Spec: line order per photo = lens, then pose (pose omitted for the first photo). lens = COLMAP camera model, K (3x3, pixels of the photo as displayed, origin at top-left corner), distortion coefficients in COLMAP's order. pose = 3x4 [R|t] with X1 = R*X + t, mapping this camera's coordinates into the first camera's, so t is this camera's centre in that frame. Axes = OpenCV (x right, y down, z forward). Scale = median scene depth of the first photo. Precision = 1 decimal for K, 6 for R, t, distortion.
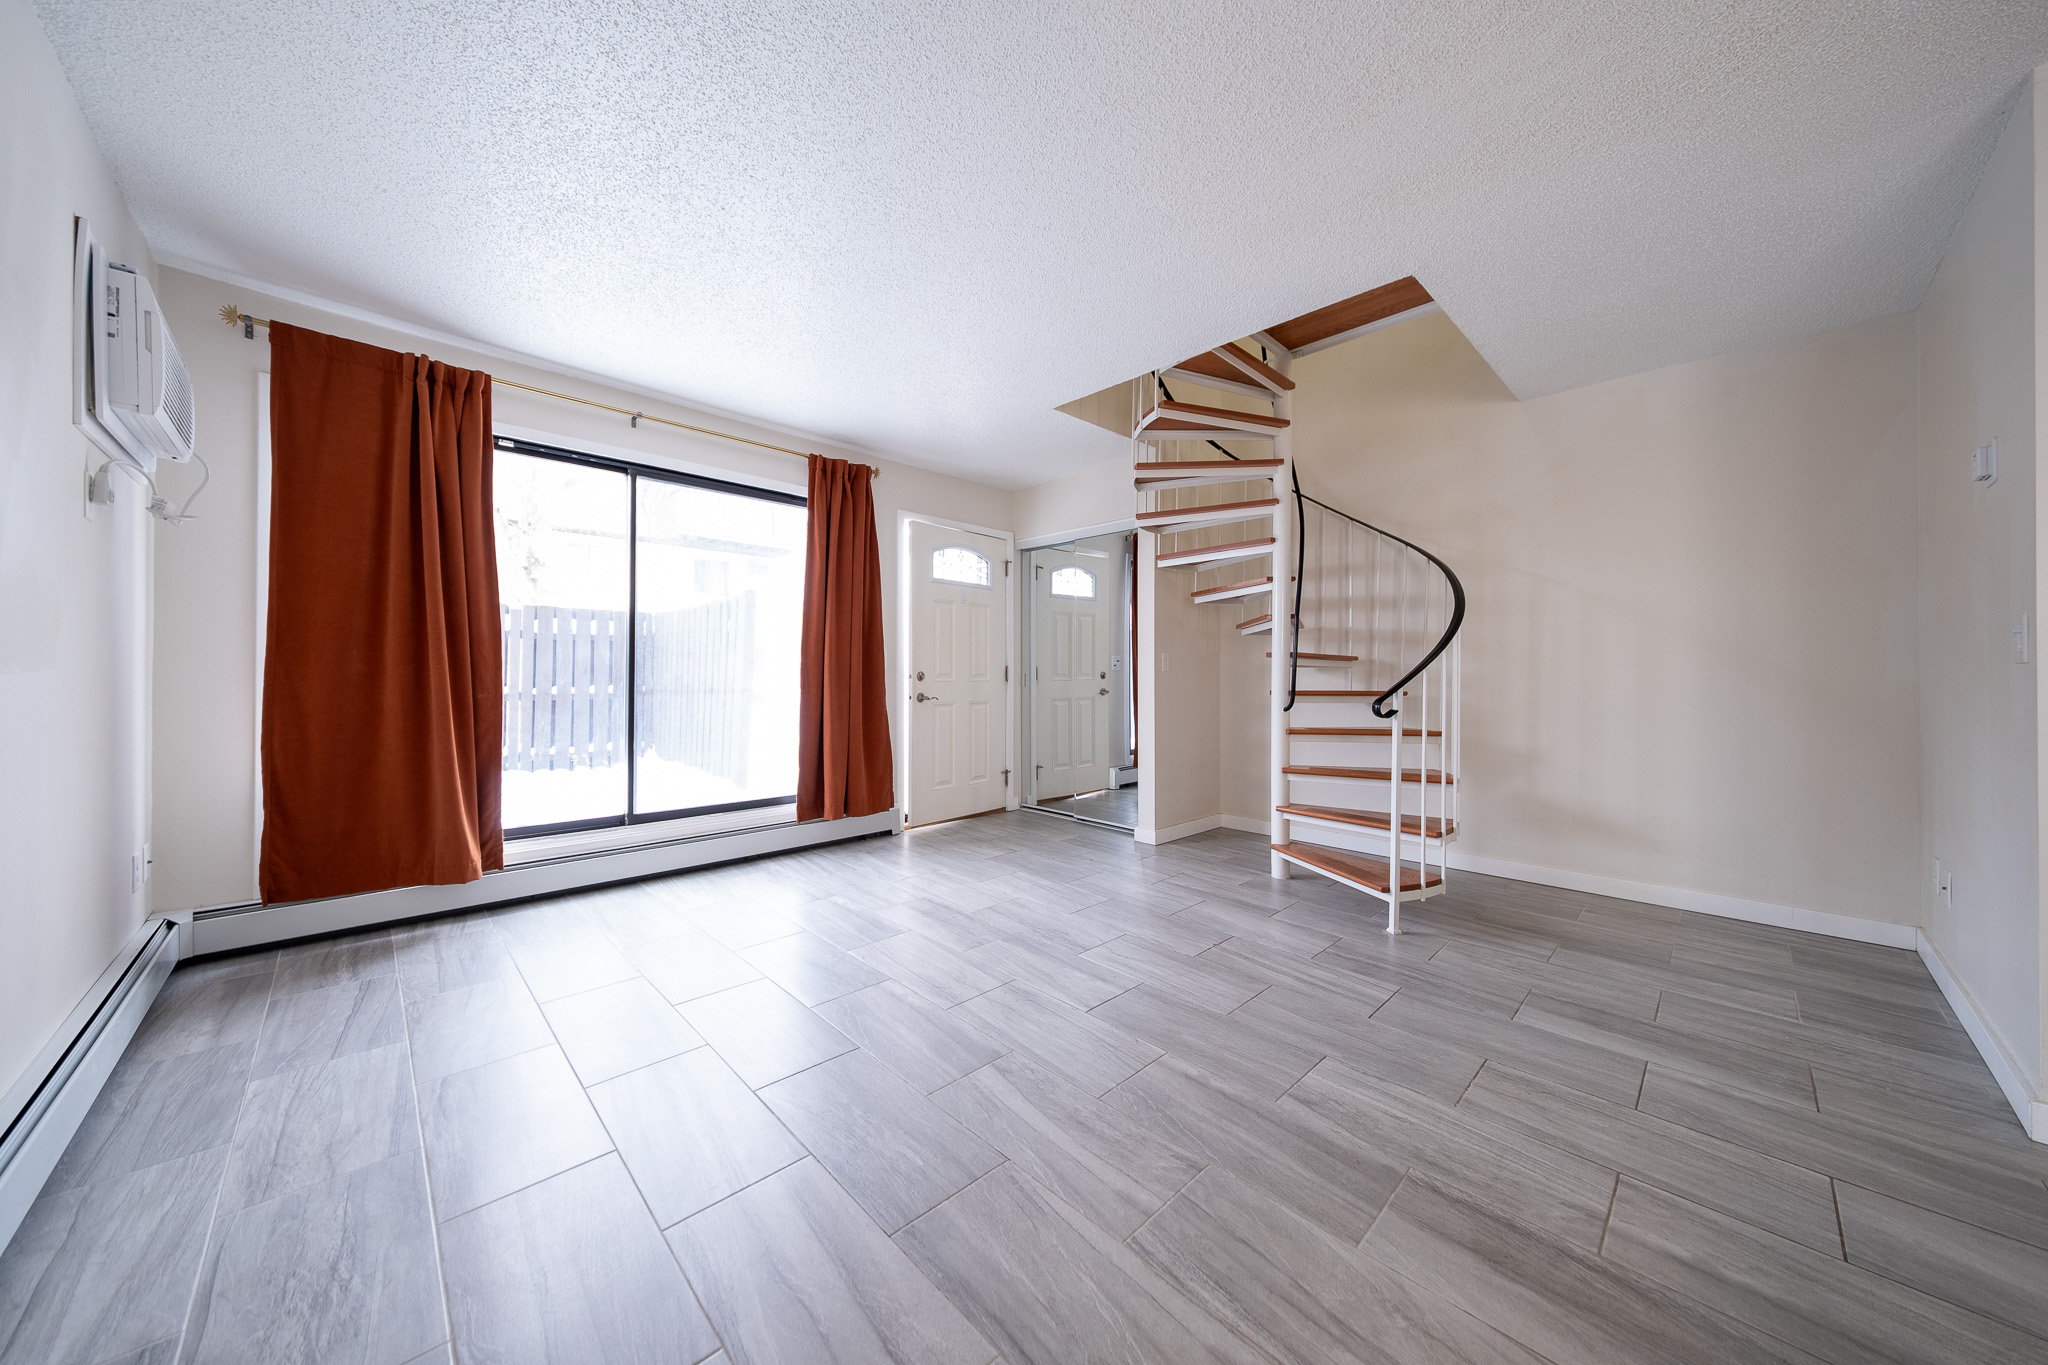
lens RADIAL K [[688.0, 0, 1018.2], [0, 688.0, 674.2], [0, 0, 1]] dist [0.009797, -0.006455]
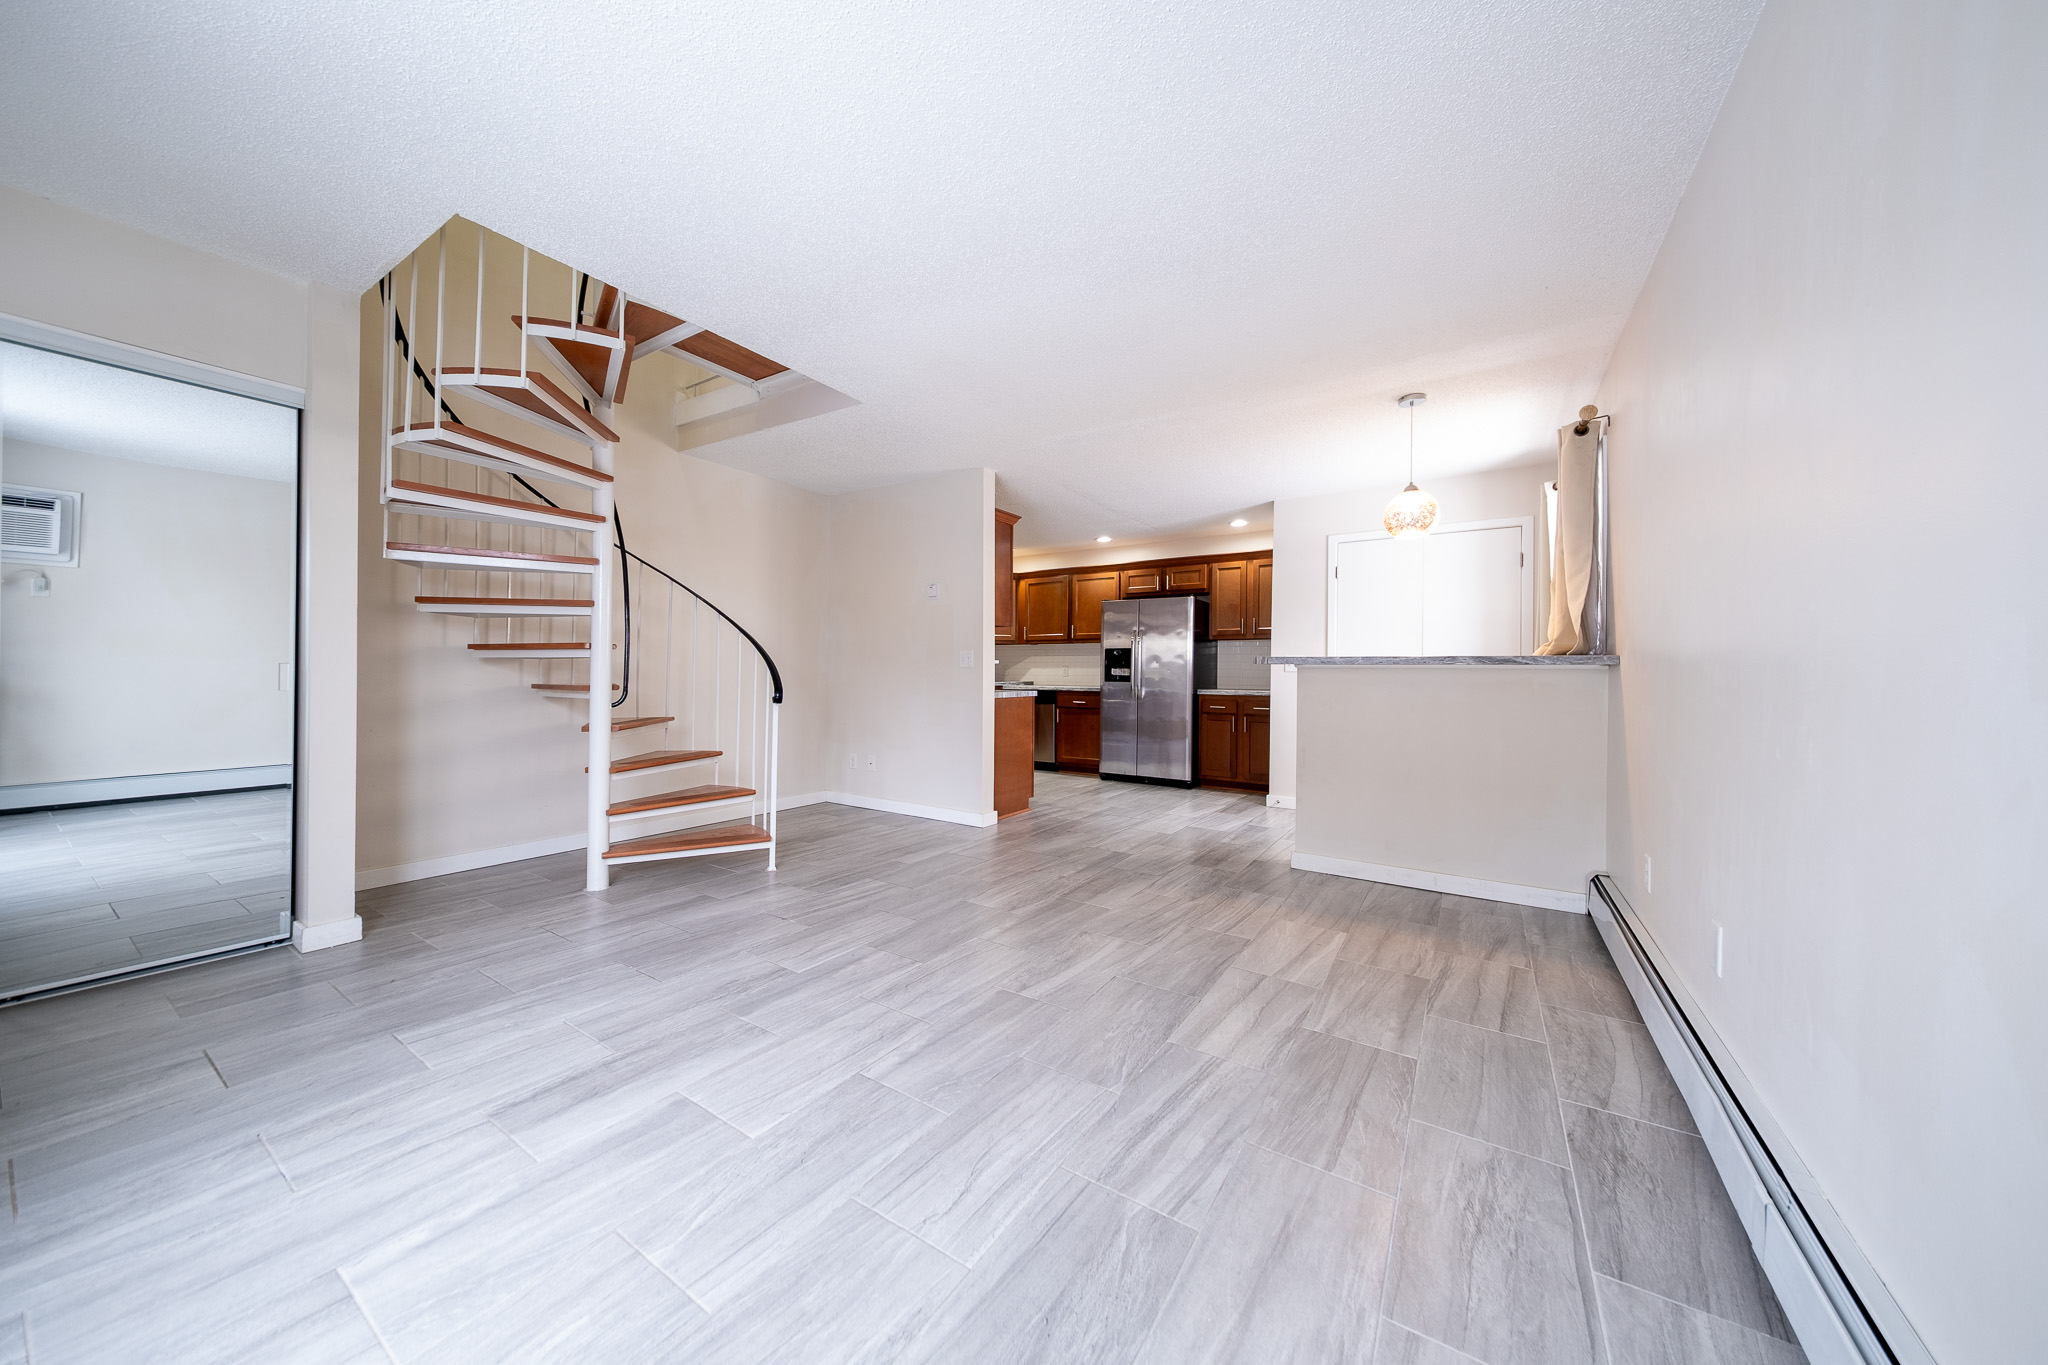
lens RADIAL K [[688.0, 0, 1018.2], [0, 688.0, 674.2], [0, 0, 1]] dist [0.009797, -0.006455]
pose [[-0.223218, -0.010008, 0.974717, -0.761080], [-0.012746, 0.999892, 0.007347, -0.006141], [-0.974685, -0.010783, -0.223321, 0.791582]]
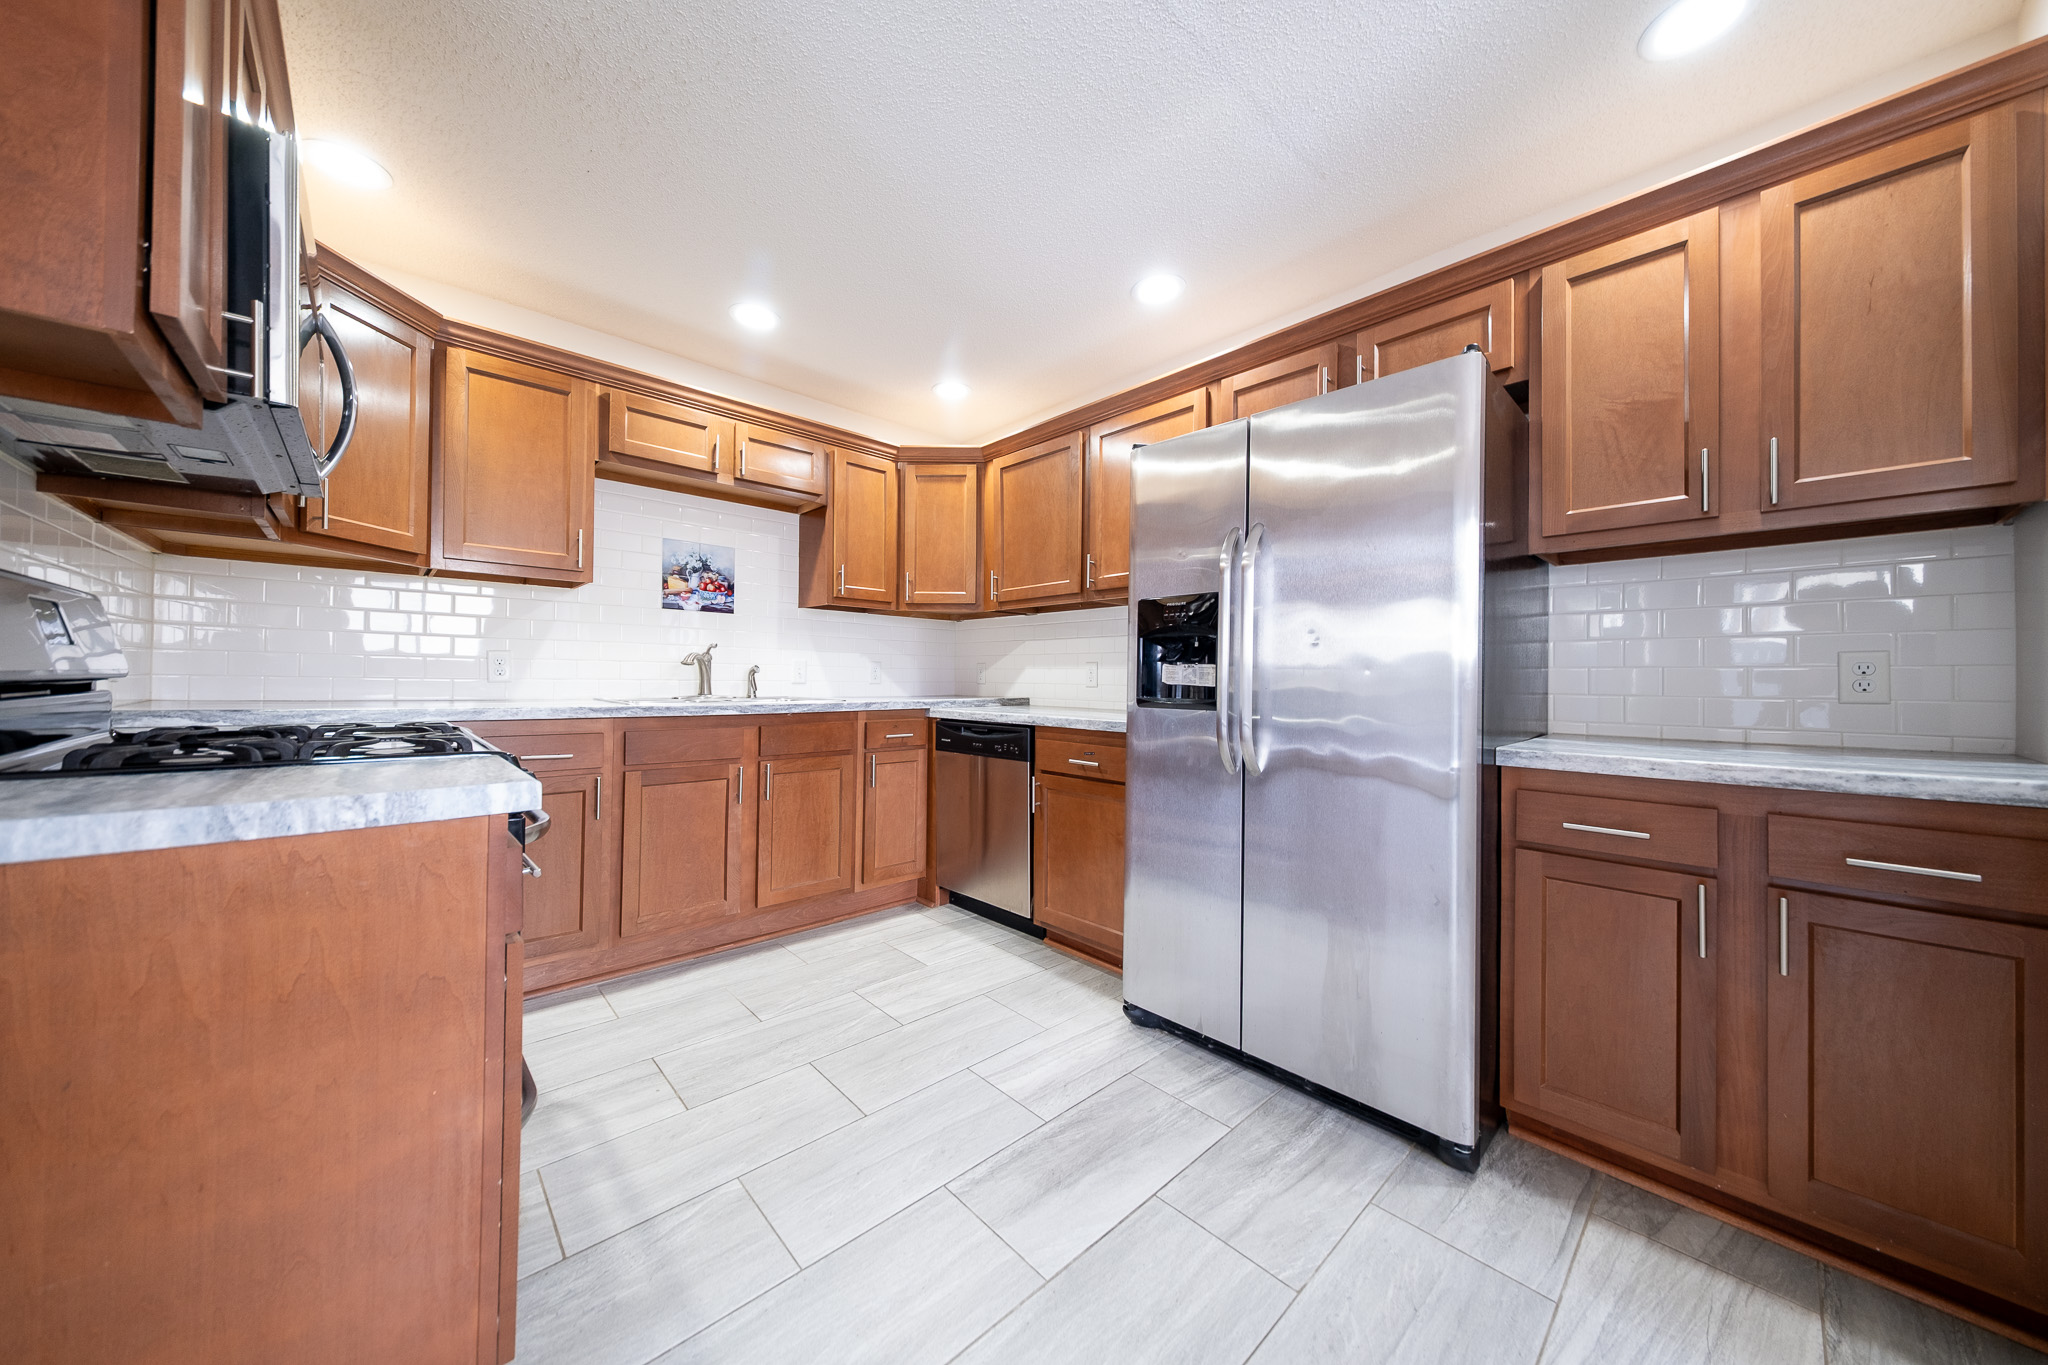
lens RADIAL K [[688.0, 0, 1018.2], [0, 688.0, 674.2], [0, 0, 1]] dist [0.009797, -0.006455]
pose [[0.016232, 0.001906, 0.999866, 0.658203], [-0.012803, 0.999917, -0.001699, 0.001507], [-0.999786, -0.012773, 0.016255, 0.129594]]
